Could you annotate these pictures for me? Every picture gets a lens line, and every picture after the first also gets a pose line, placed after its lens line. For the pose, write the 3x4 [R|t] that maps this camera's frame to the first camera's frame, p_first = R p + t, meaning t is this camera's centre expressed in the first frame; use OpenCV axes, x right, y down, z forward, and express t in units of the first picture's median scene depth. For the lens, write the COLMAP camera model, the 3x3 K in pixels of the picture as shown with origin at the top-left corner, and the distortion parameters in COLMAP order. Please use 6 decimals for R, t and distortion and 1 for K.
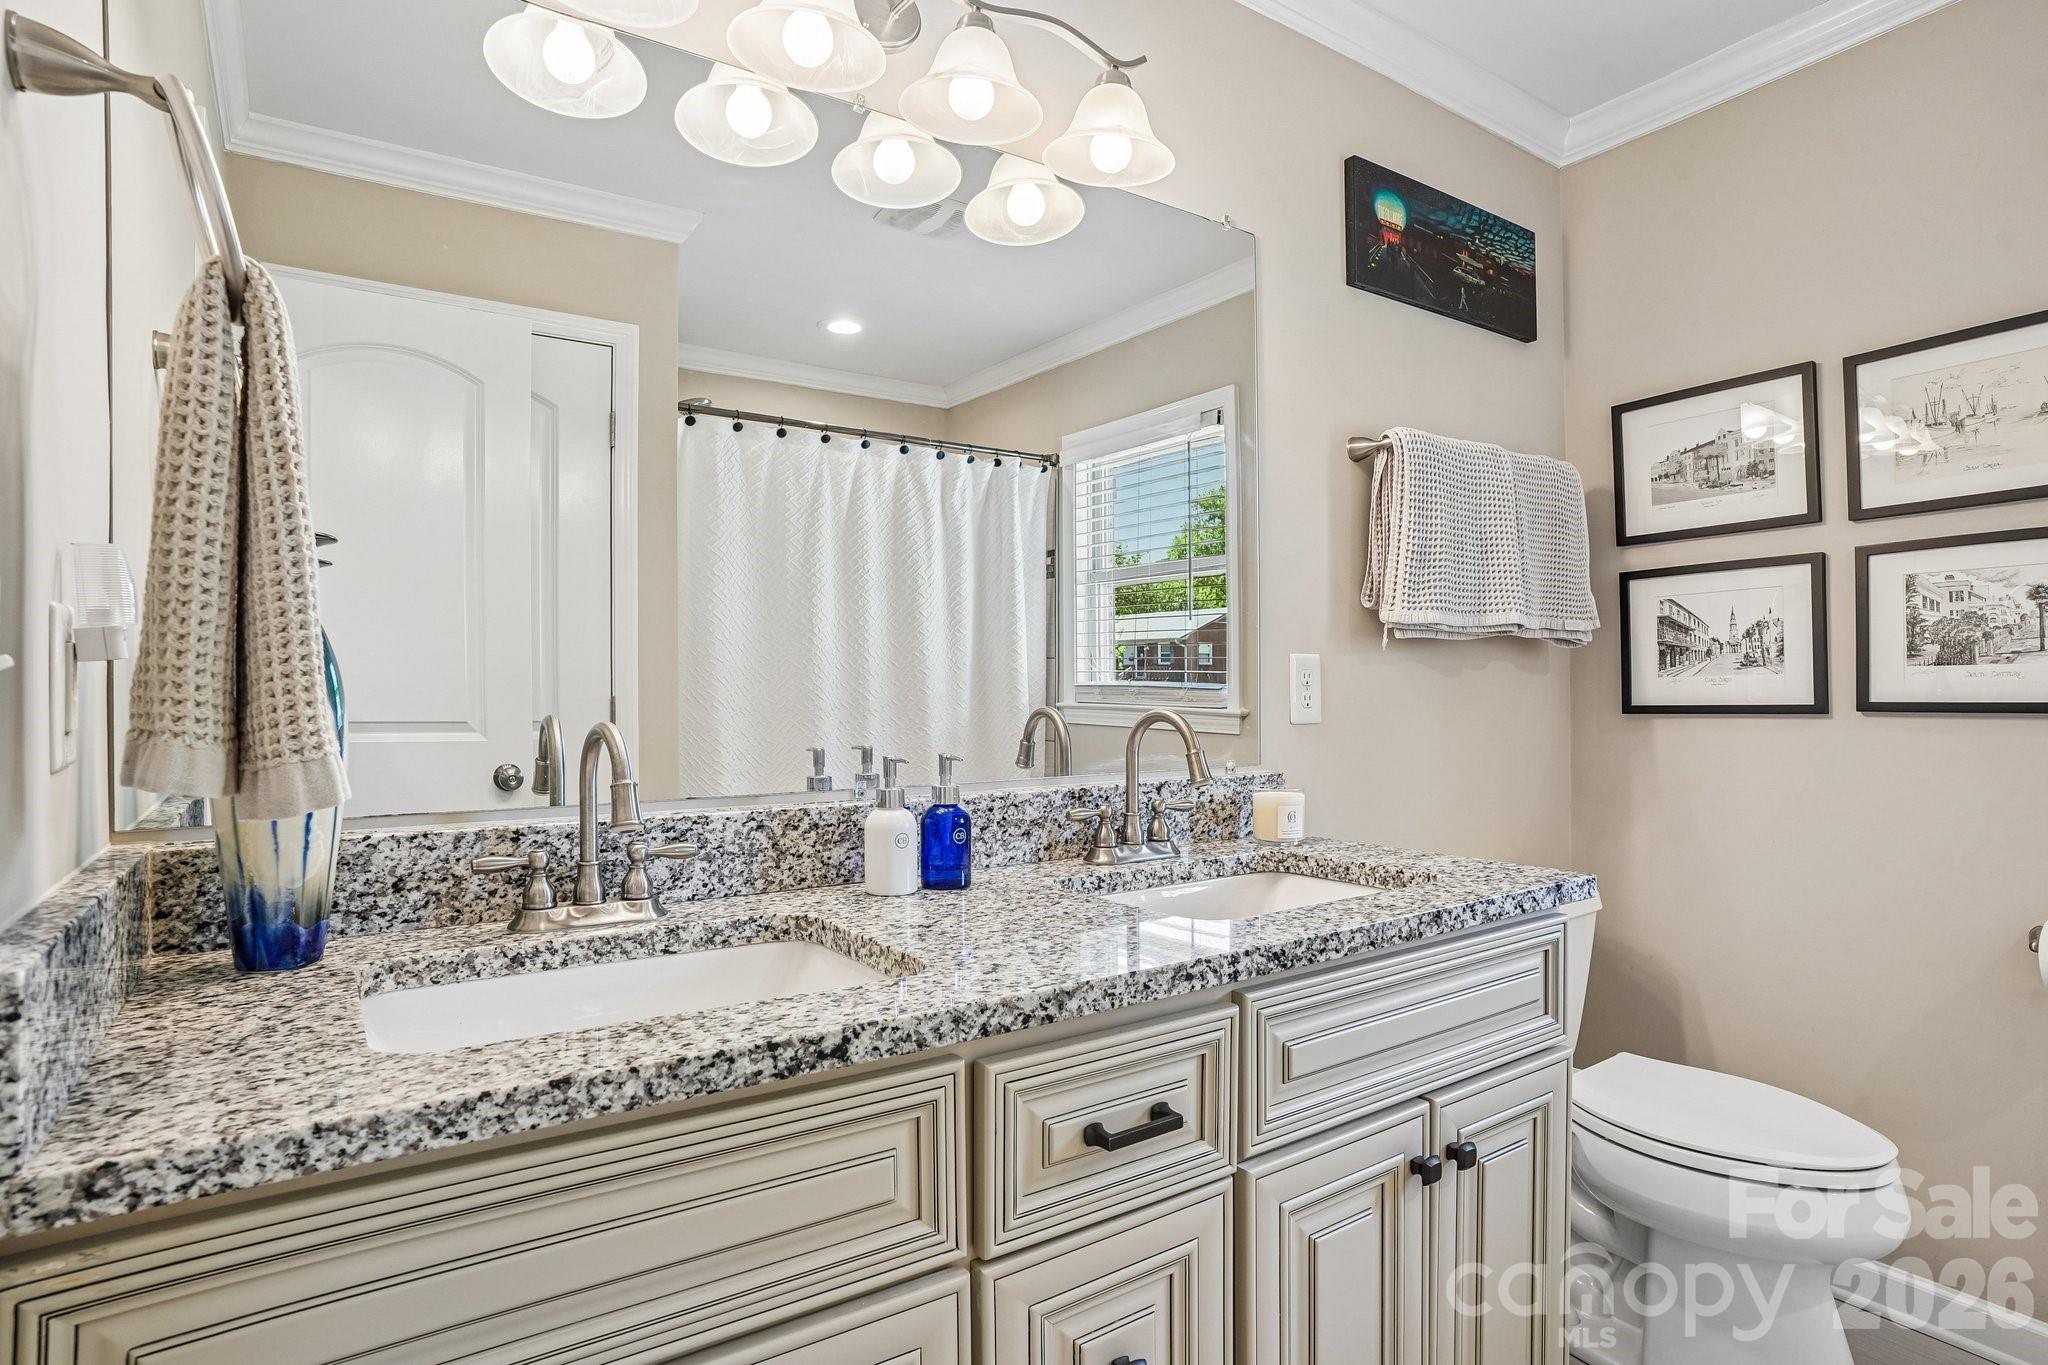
lens RADIAL K [[1083.8, 0, 1033.2], [0, 1083.8, 674.0], [0, 0, 1]] dist [-0.074185, 0.043729]
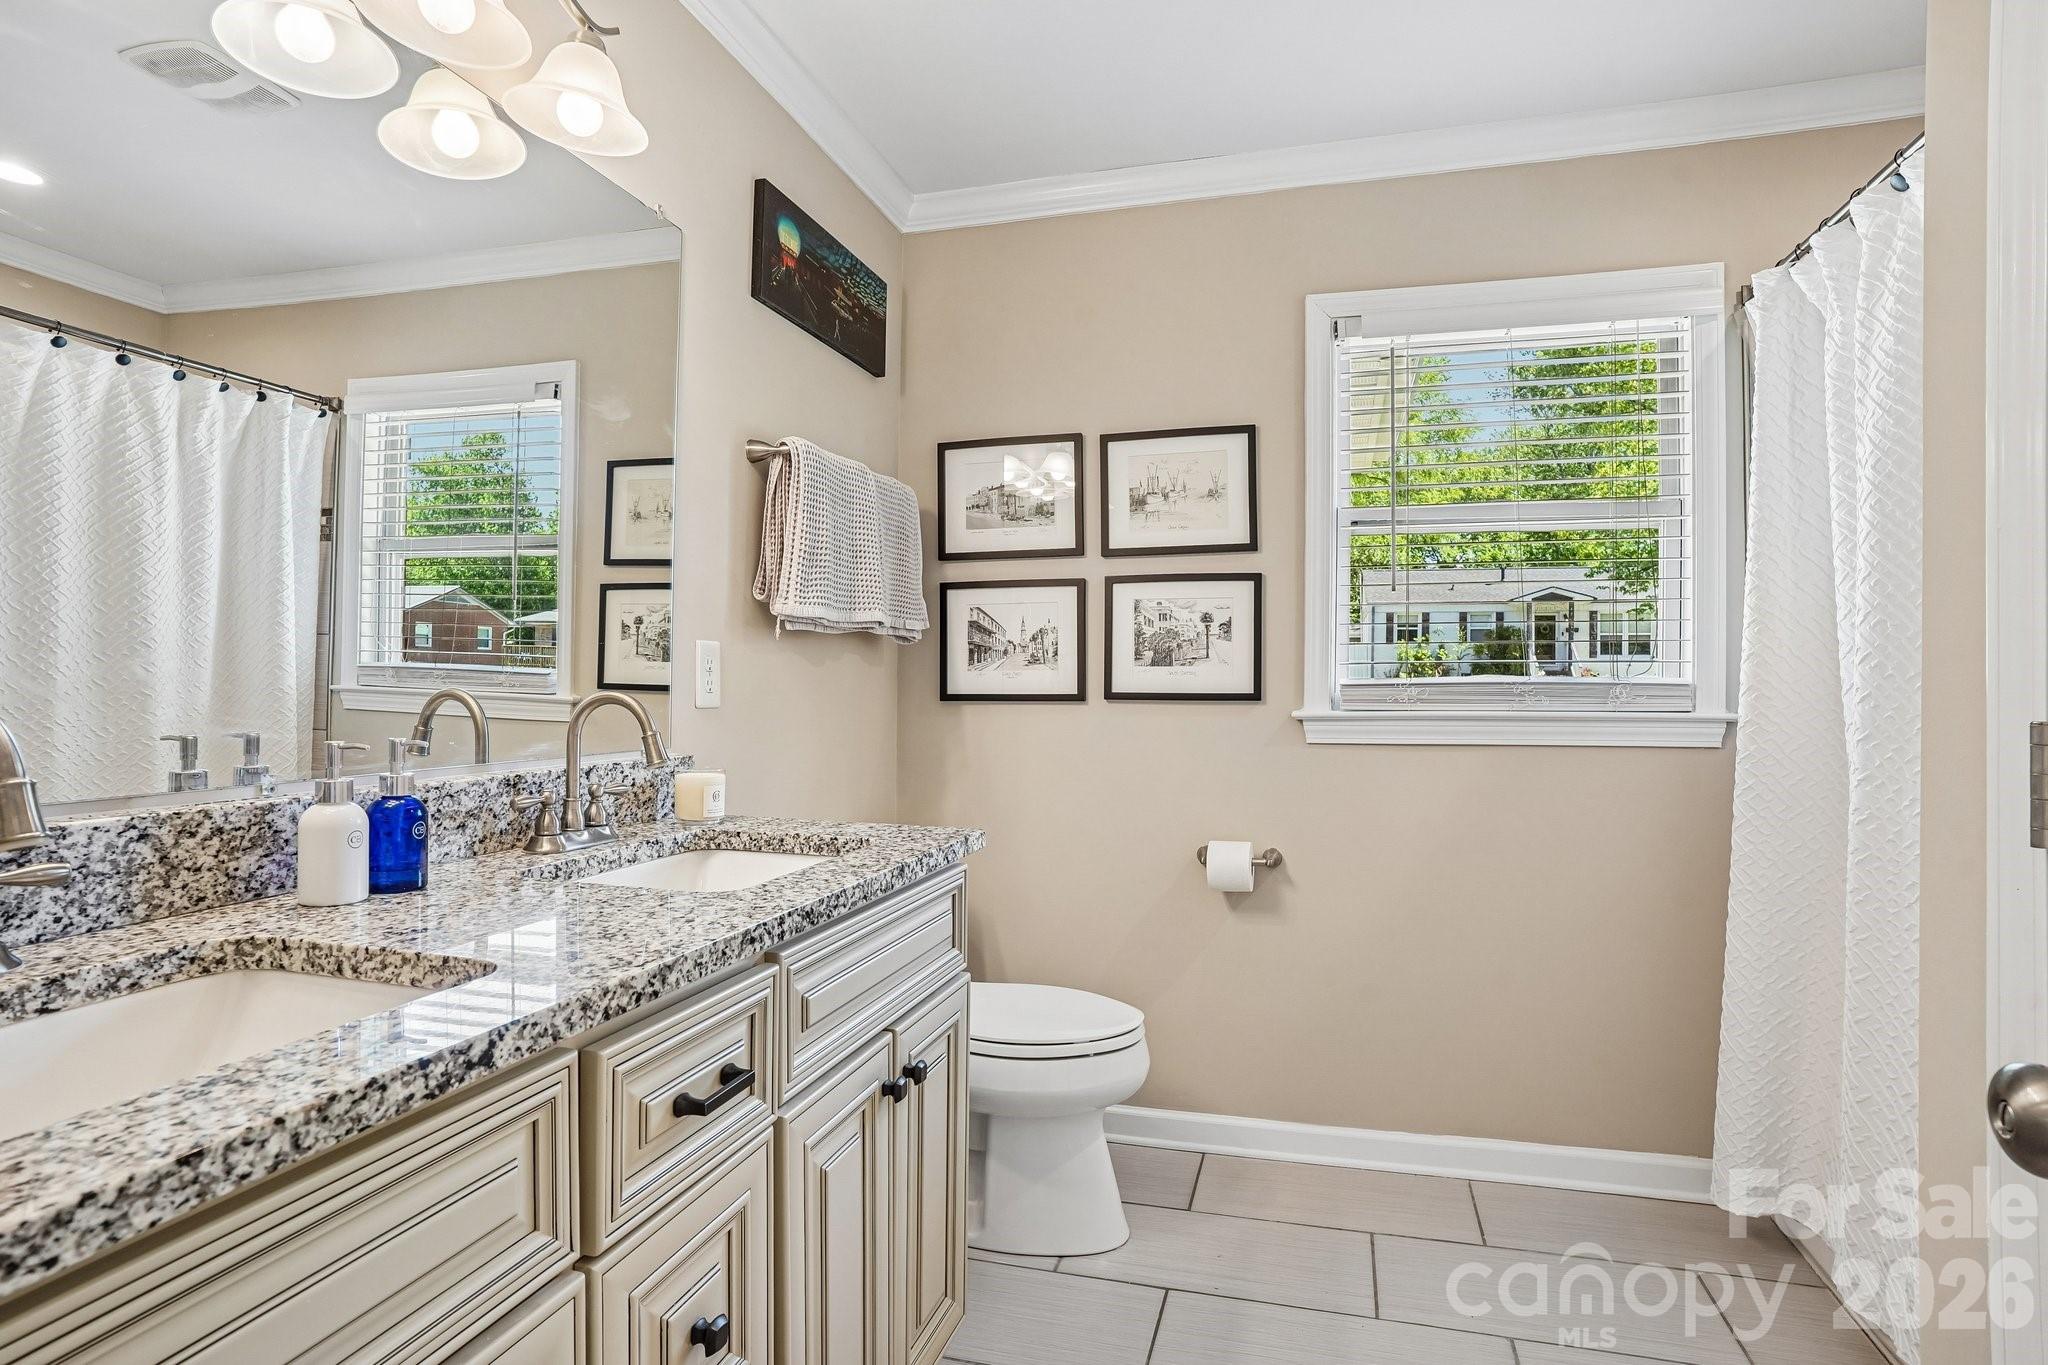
lens RADIAL K [[1083.8, 0, 1019.4], [0, 1083.8, 650.7], [0, 0, 1]] dist [-0.074185, 0.043729]
pose [[0.769296, 0.032431, 0.638069, -0.201789], [-0.023761, 0.999472, -0.022151, 0.007598], [-0.638451, 0.001880, 0.769660, 0.009133]]
